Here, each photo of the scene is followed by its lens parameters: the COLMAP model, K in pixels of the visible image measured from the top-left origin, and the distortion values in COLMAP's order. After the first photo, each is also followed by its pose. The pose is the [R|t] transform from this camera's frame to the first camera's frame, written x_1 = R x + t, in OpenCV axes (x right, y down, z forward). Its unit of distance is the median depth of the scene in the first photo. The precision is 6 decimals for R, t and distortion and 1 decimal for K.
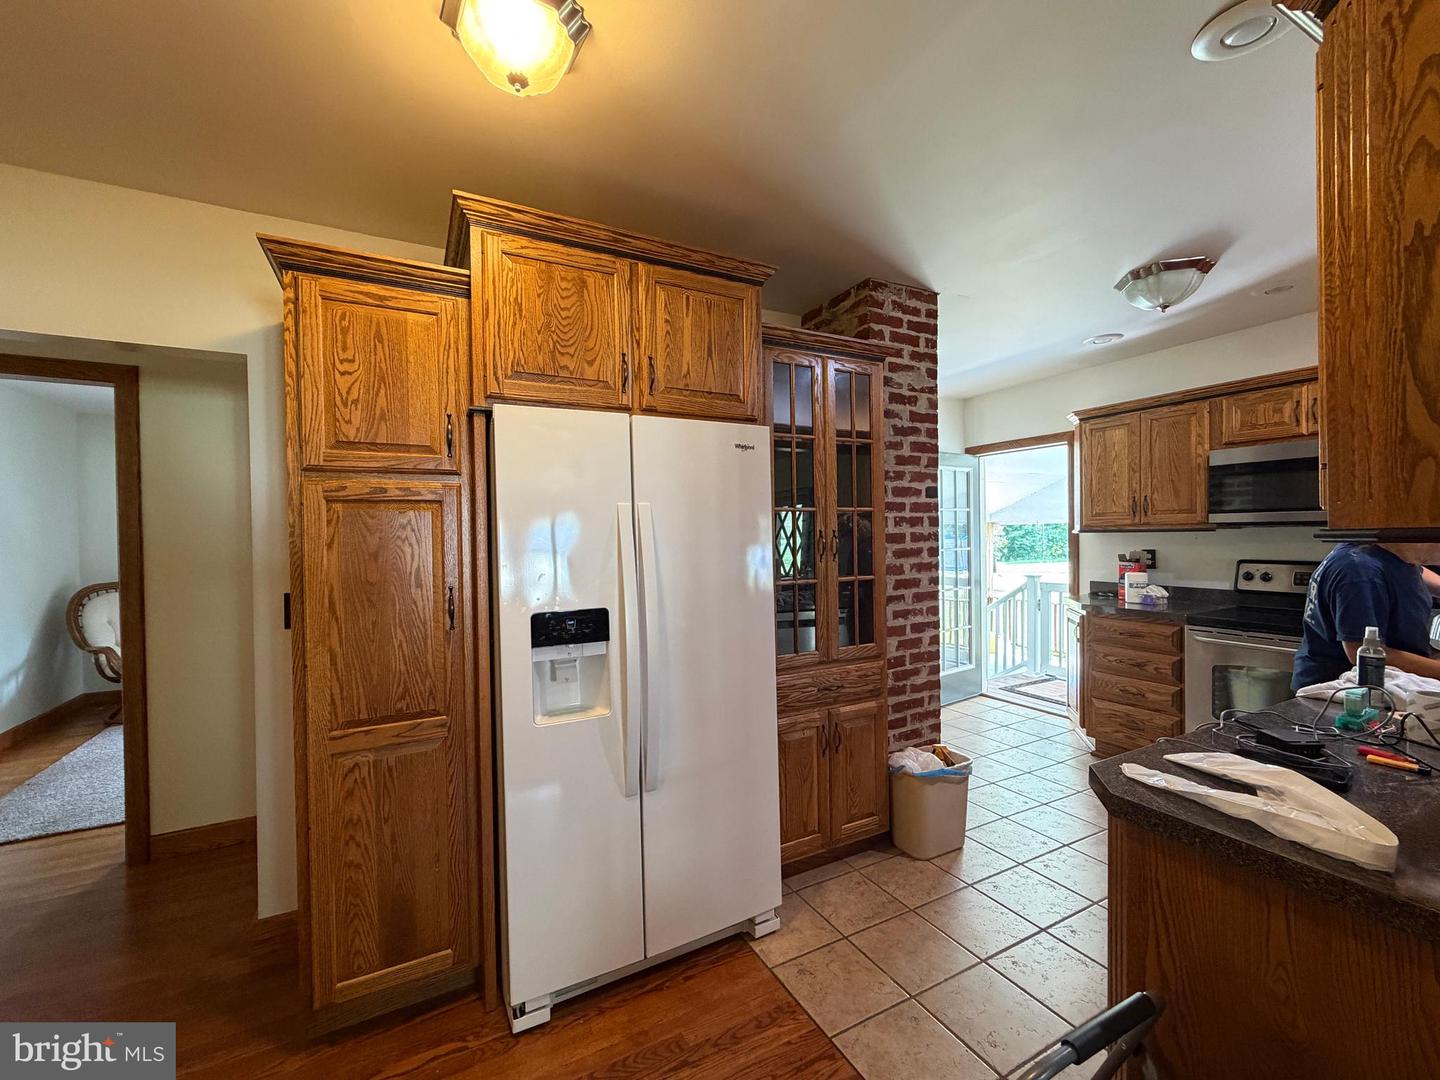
lens RADIAL K [[597.0, 0, 720.0], [0, 597.0, 540.0], [0, 0, 1]] dist [-0.000026, 0.000009]
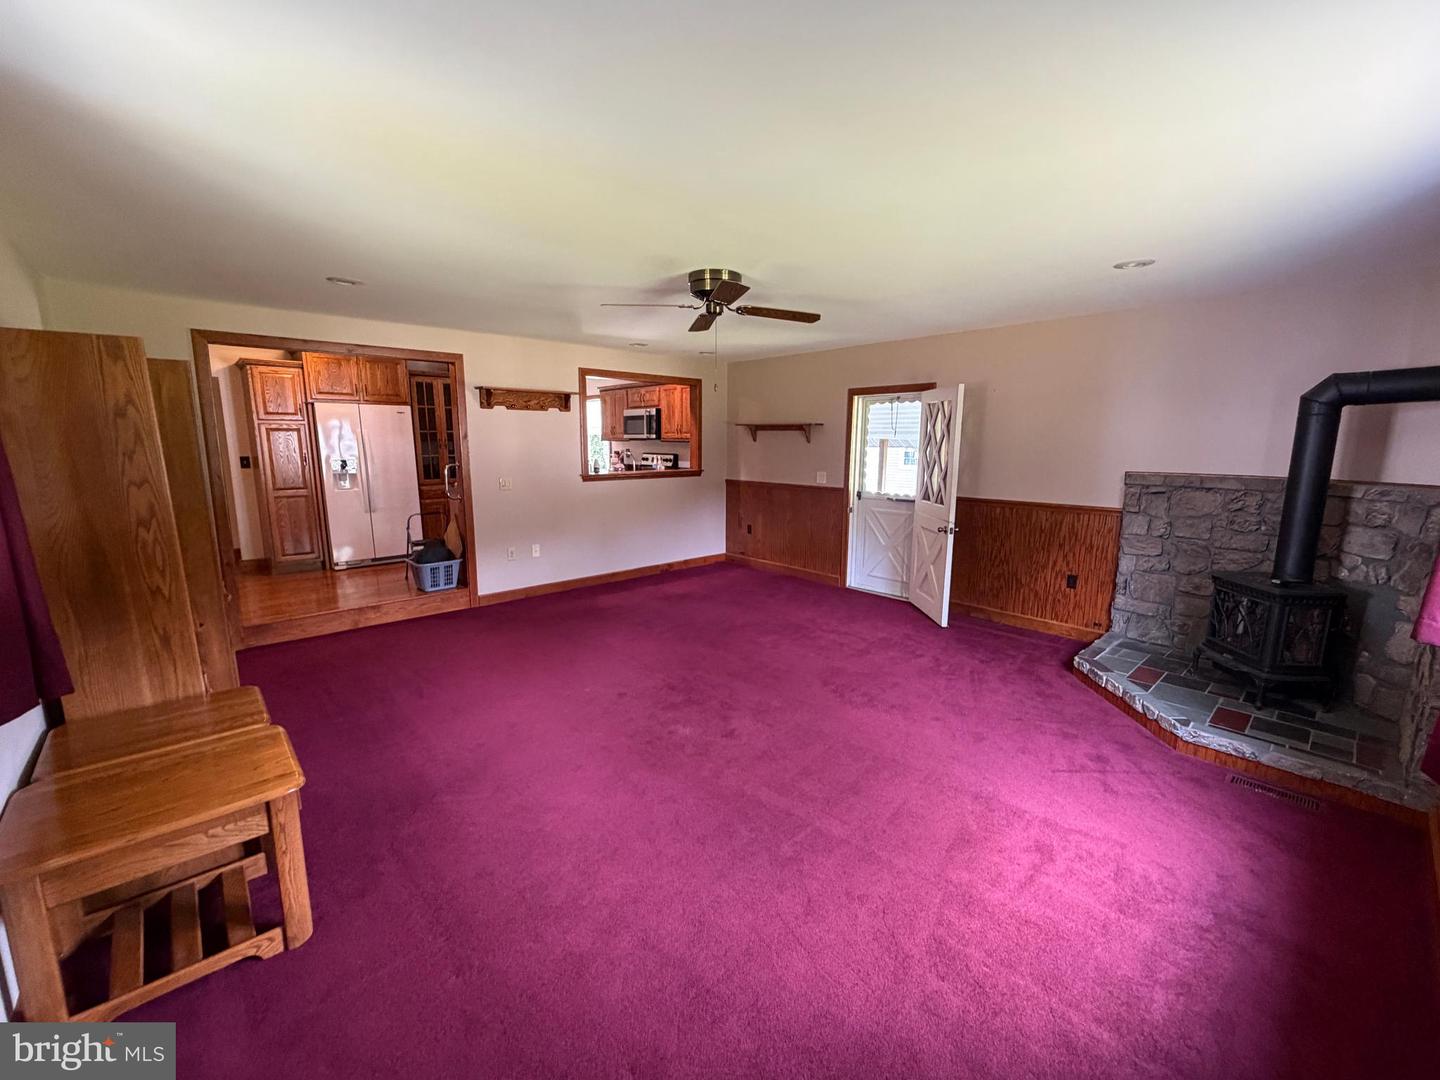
lens RADIAL K [[597.0, 0, 720.0], [0, 597.0, 540.0], [0, 0, 1]] dist [-0.000026, 0.000009]
pose [[0.967486, -0.025240, 0.251662, 0.964176], [-0.014434, 0.987877, 0.154569, 0.004003], [-0.252512, -0.153176, 0.955393, -2.894990]]
